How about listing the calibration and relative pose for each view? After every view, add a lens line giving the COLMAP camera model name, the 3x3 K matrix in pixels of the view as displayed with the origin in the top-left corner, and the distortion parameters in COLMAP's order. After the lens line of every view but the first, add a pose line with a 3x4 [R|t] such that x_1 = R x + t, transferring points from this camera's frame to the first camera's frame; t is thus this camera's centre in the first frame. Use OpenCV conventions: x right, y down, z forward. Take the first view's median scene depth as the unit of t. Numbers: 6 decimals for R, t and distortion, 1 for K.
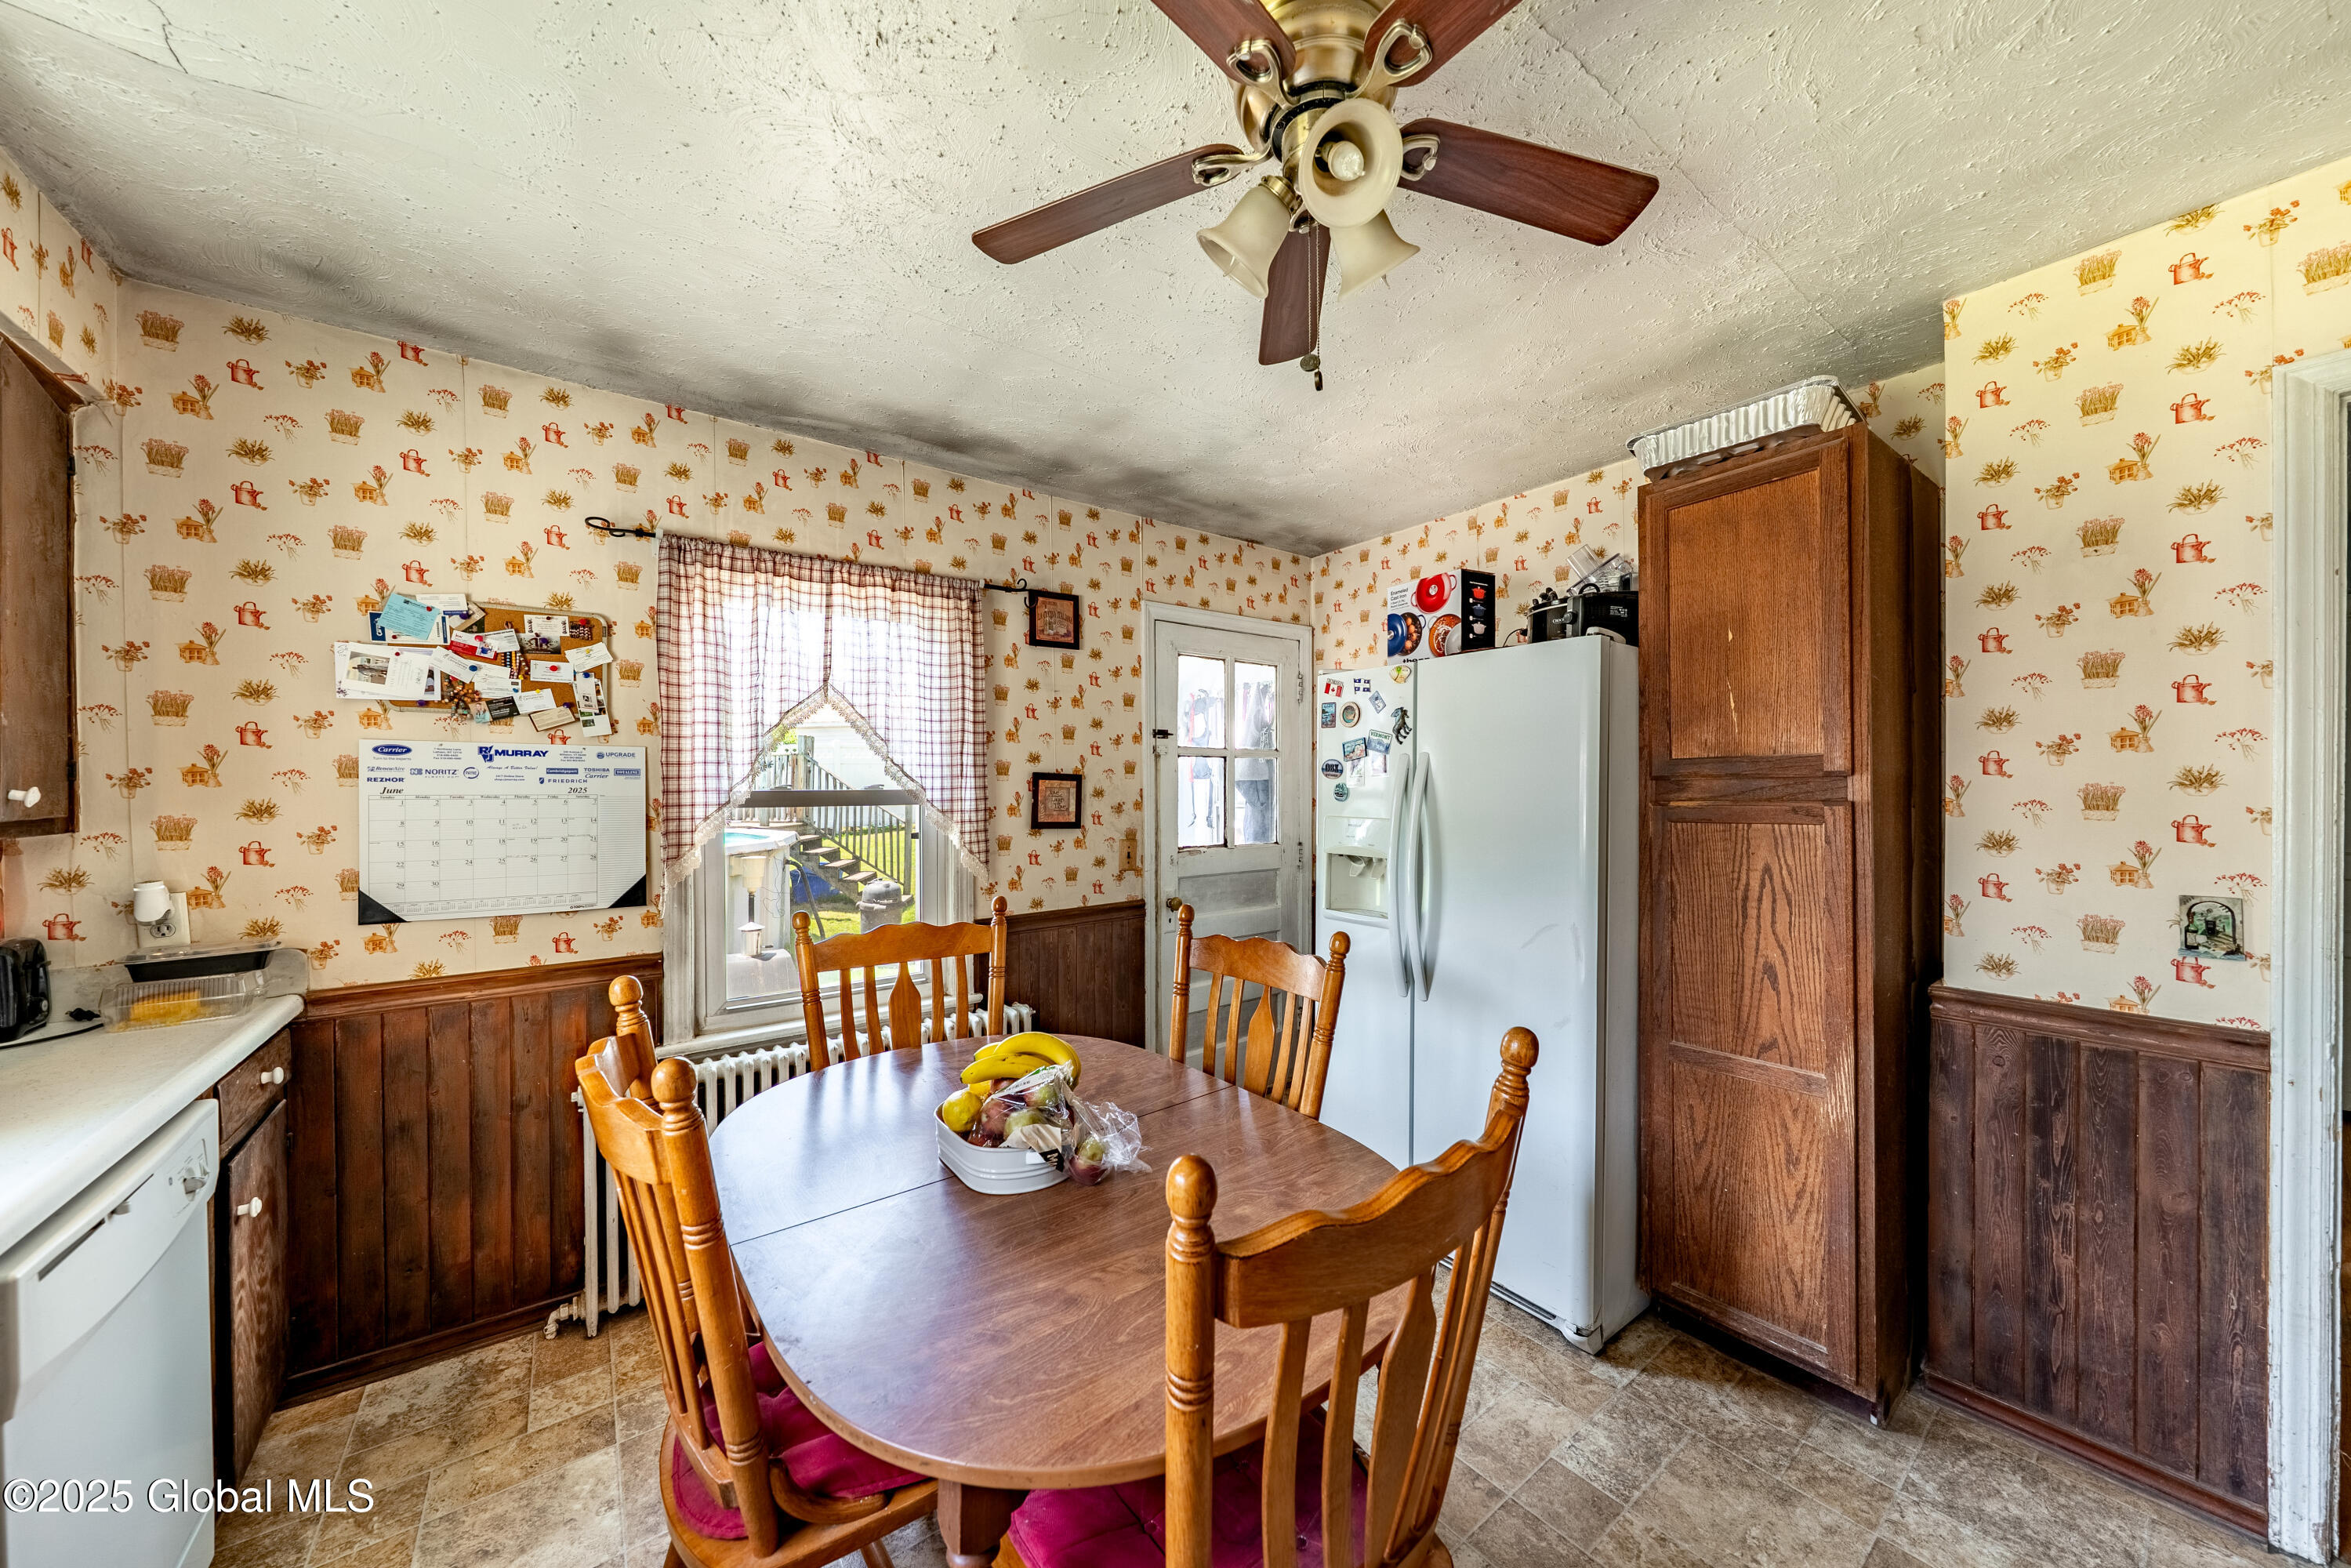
lens RADIAL K [[808.8, 0, 1225.4], [0, 808.8, 802.6], [0, 0, 1]] dist [-0.000809, -0.000206]
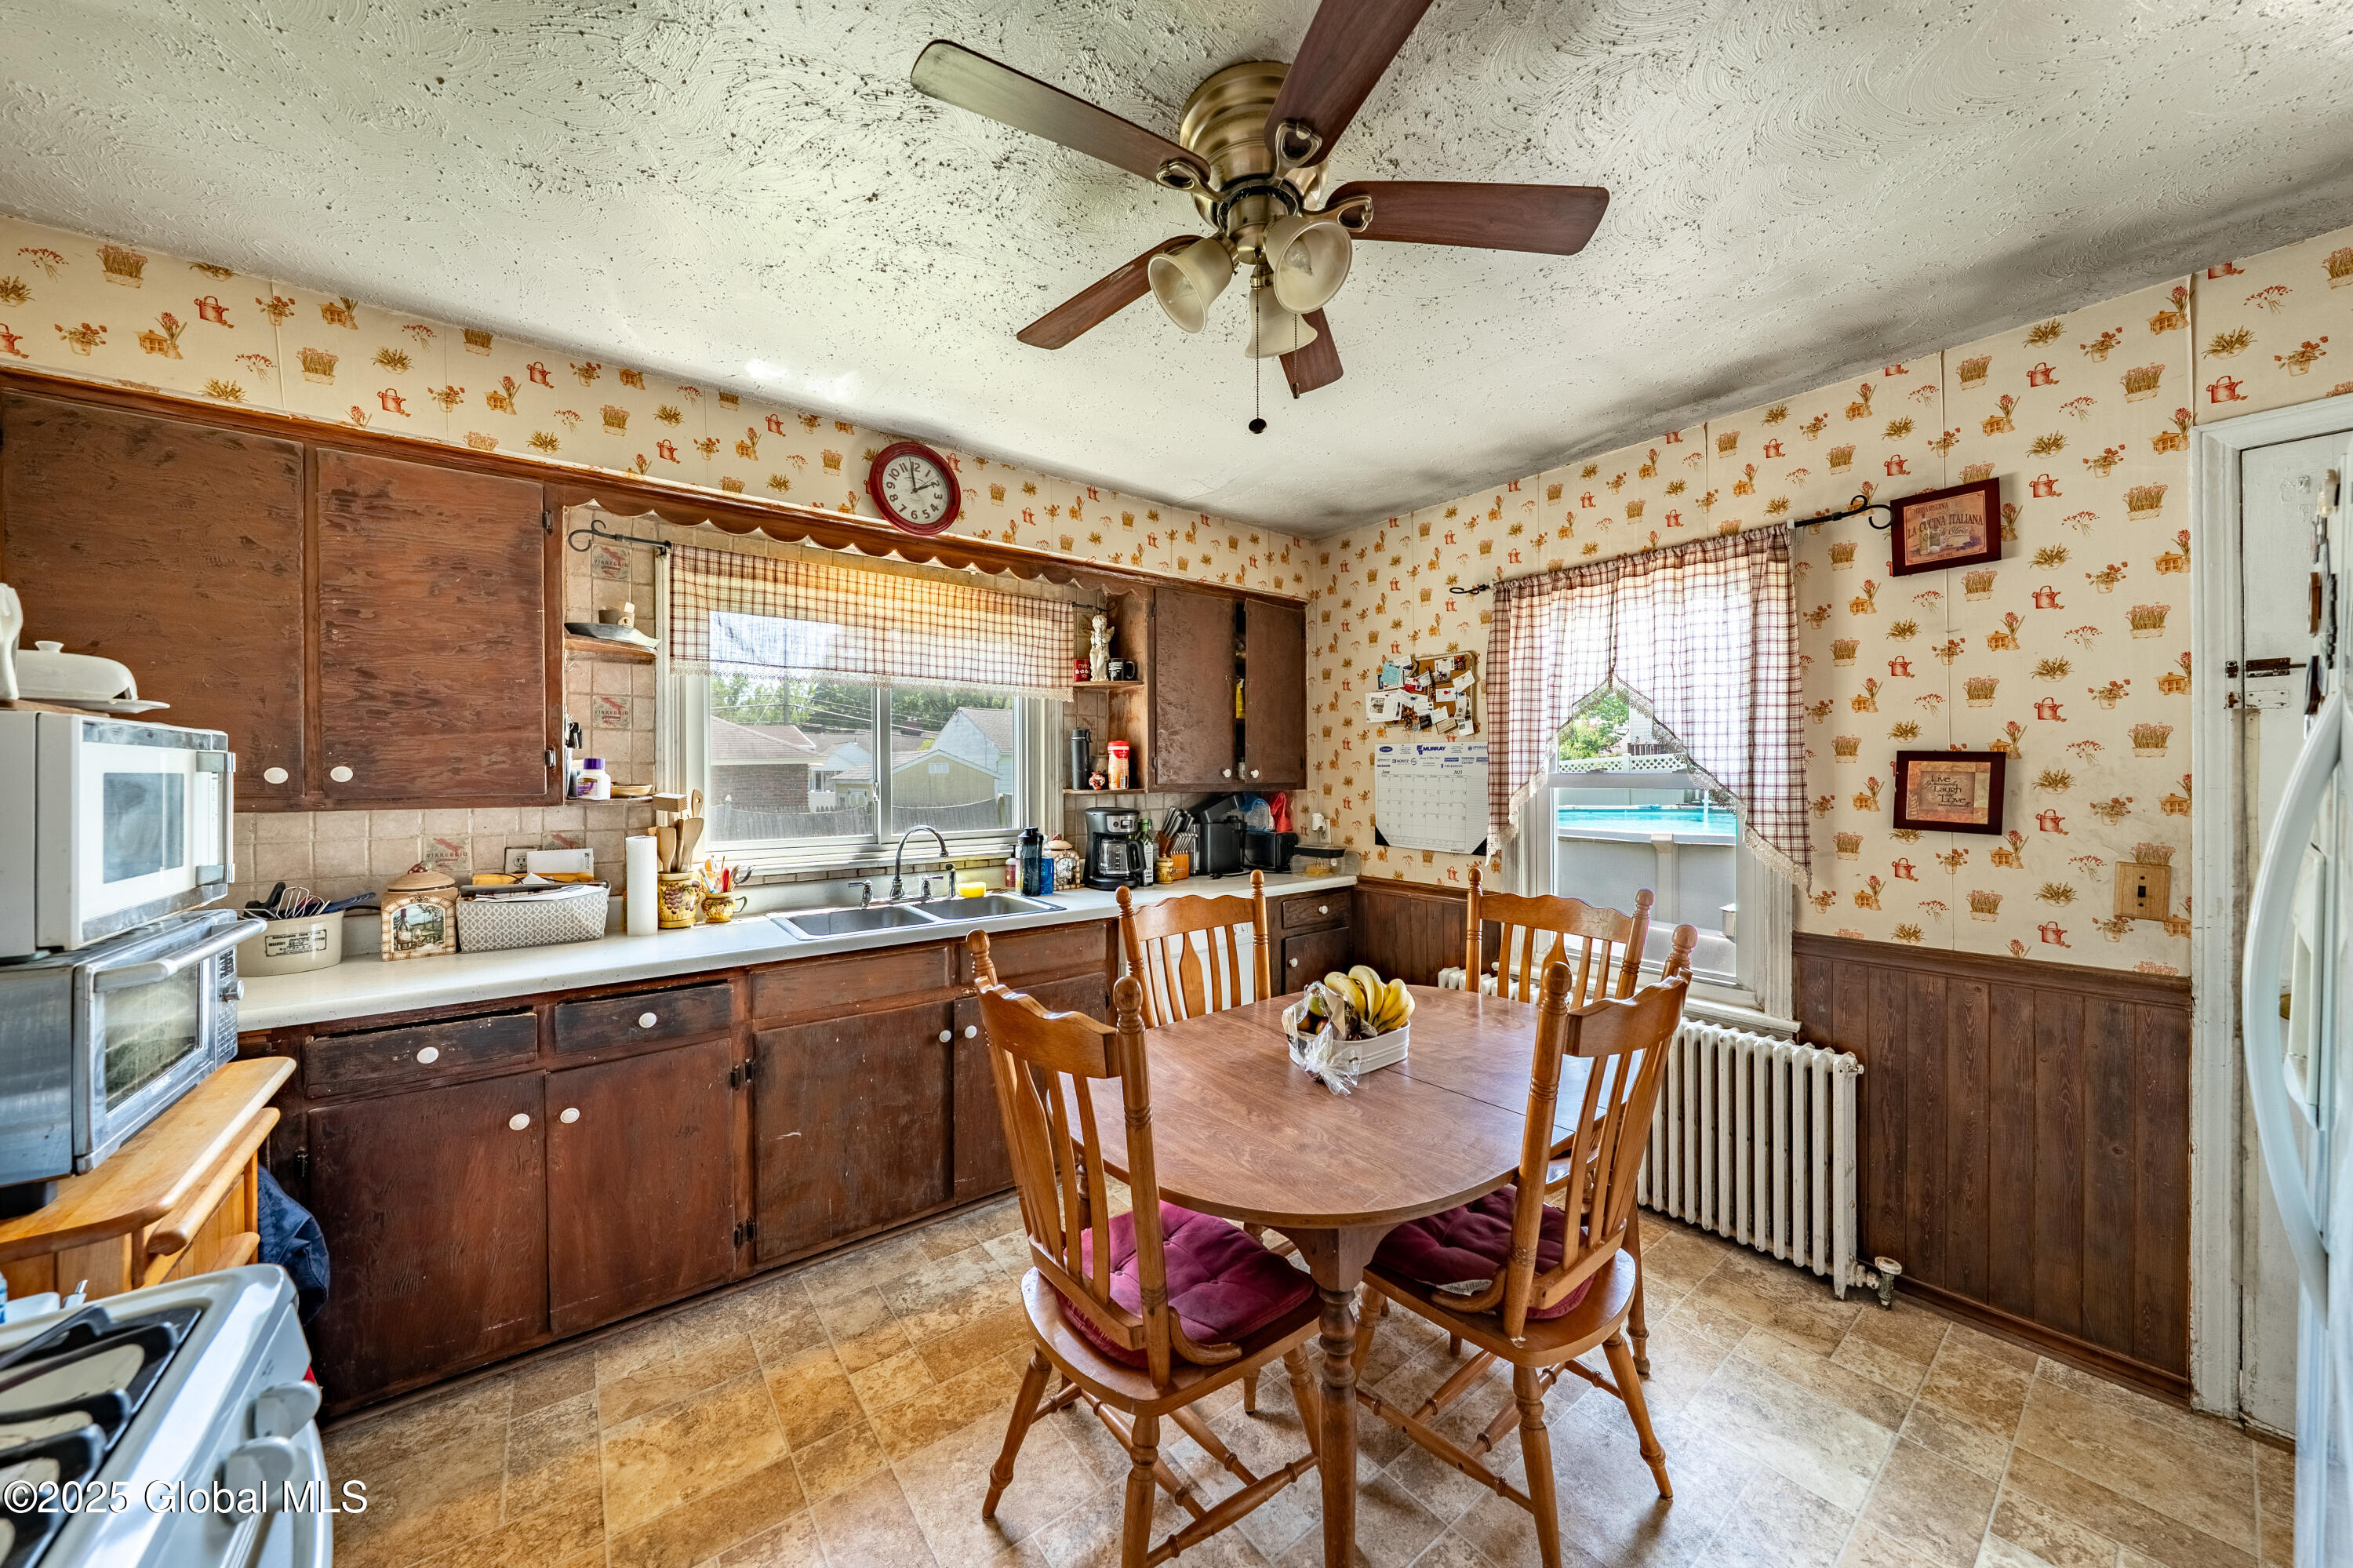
lens RADIAL K [[803.8, 0, 1176.5], [0, 803.8, 784.0], [0, 0, 1]] dist [-0.000552, -0.000024]
pose [[-0.012223, 0.024463, -0.999626, 0.614232], [-0.013087, 0.999611, 0.024622, -0.021055], [0.999840, 0.013383, -0.011898, 0.449176]]
